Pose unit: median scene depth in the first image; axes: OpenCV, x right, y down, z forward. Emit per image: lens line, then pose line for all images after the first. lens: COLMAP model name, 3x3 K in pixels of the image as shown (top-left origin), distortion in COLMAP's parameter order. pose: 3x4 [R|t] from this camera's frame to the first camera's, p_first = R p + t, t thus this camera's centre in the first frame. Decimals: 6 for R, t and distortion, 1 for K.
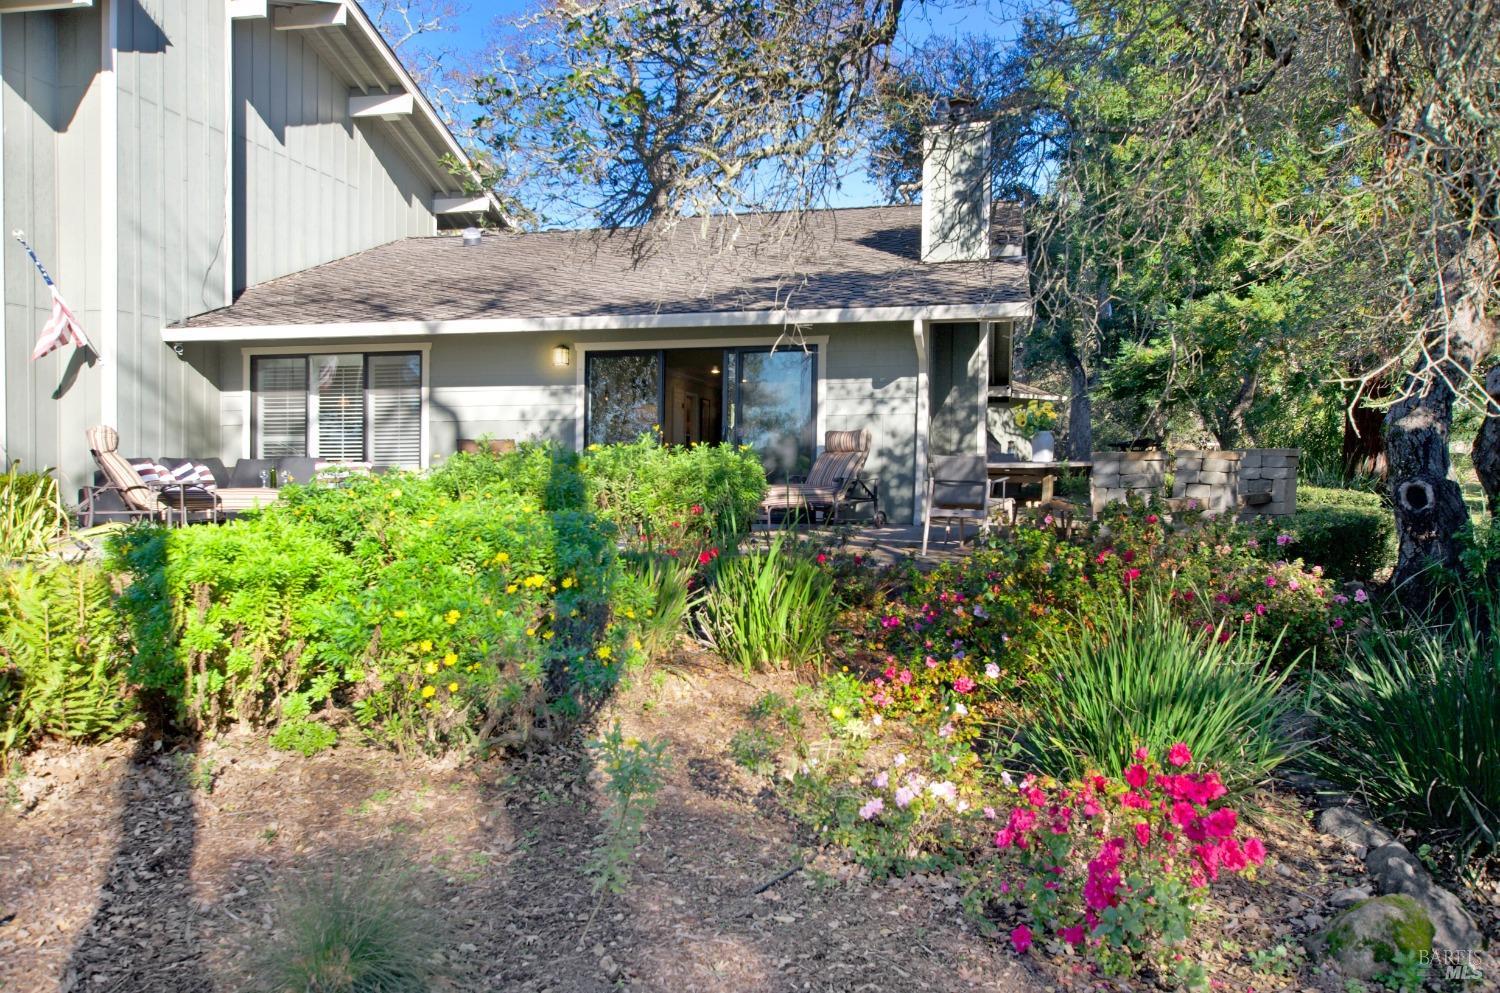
lens RADIAL K [[1320.4, 0, 750.0], [0, 1320.4, 496.5], [0, 0, 1]] dist [-0.006374, -0.009339]
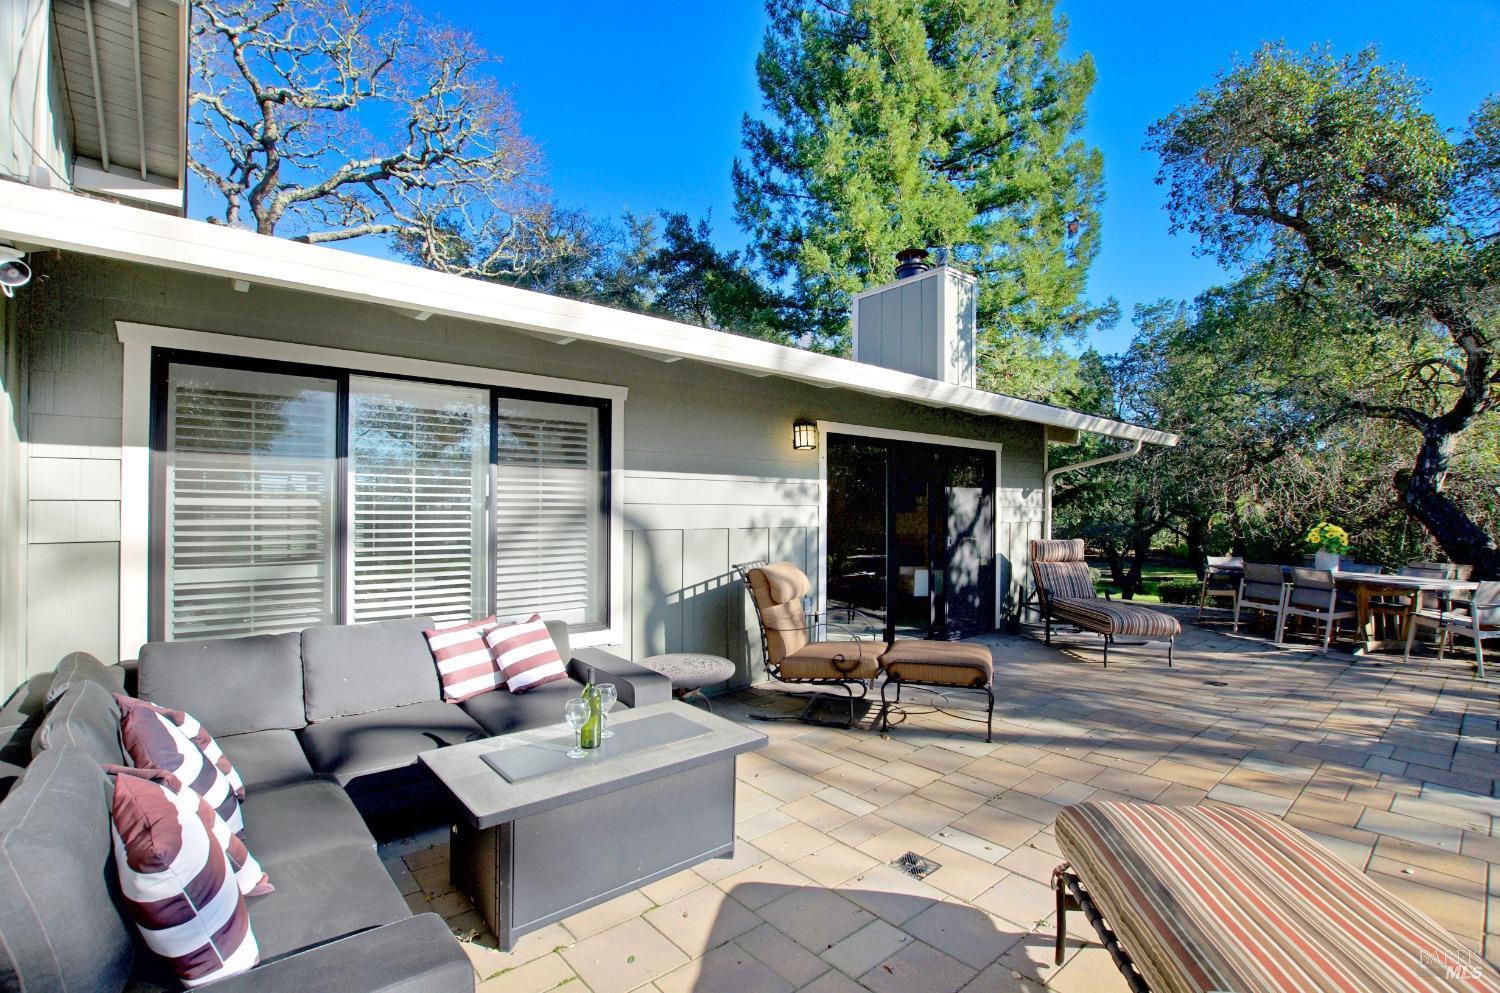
lens RADIAL K [[669.5, 0, 722.5], [0, 669.5, 519.1], [0, 0, 1]] dist [-0.025223, -0.000215]
pose [[0.611791, -0.004616, 0.791006, -0.428724], [0.010704, 0.999940, -0.002444, -0.058207], [-0.790947, 0.009962, 0.611803, 0.766961]]
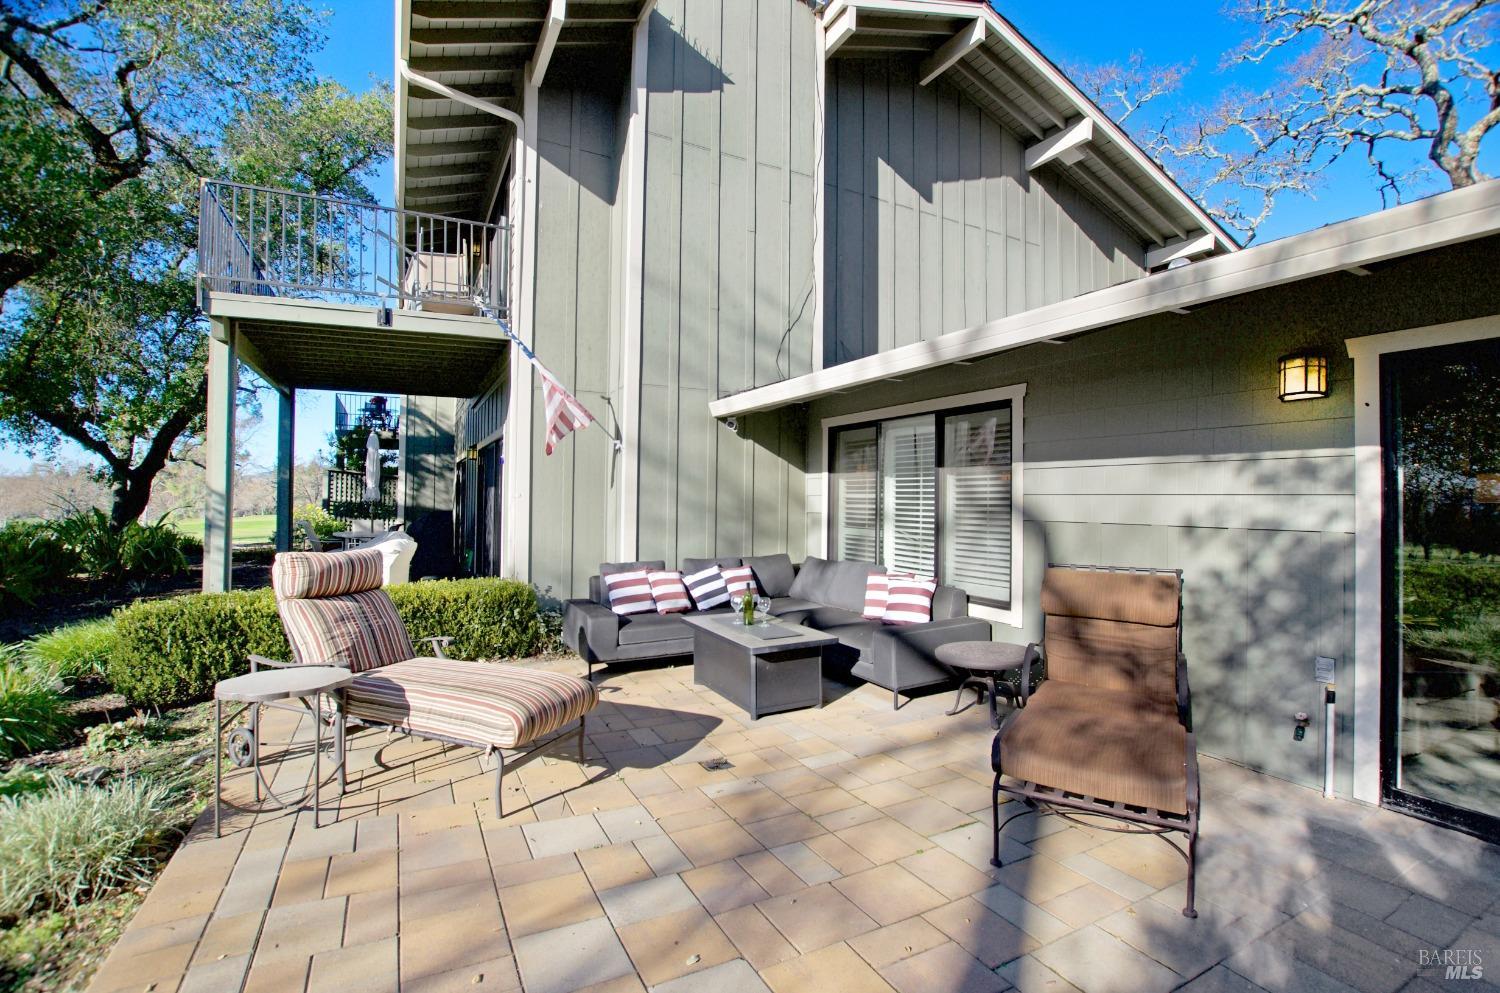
lens RADIAL K [[676.6, 0, 750.9], [0, 676.6, 475.2], [0, 0, 1]] dist [-0.018192, 0.000002]
pose [[0.650075, -0.016236, -0.759696, -0.089550], [-0.023844, 0.998843, -0.041751, -0.059359], [0.759495, 0.045256, 0.648936, 0.689752]]
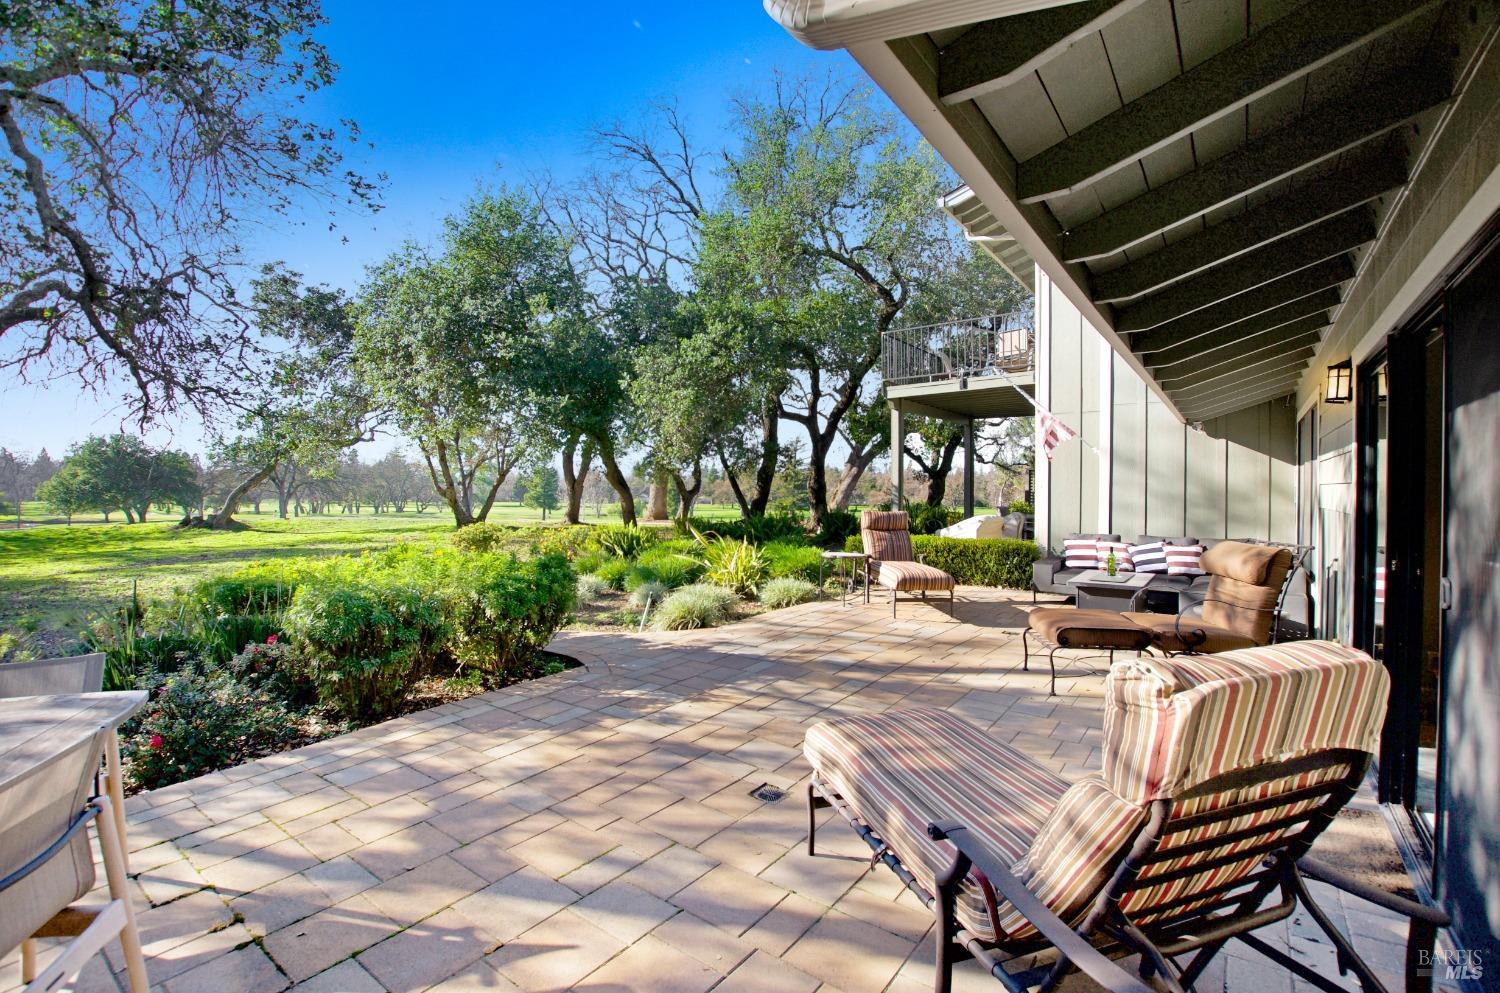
lens RADIAL K [[676.6, 0, 750.9], [0, 676.6, 475.2], [0, 0, 1]] dist [-0.018192, 0.000002]
pose [[-0.395461, -0.013357, -0.918386, 0.167048], [-0.023389, 0.999716, -0.004469, -0.062502], [0.918185, 0.019713, -0.395661, 0.845161]]
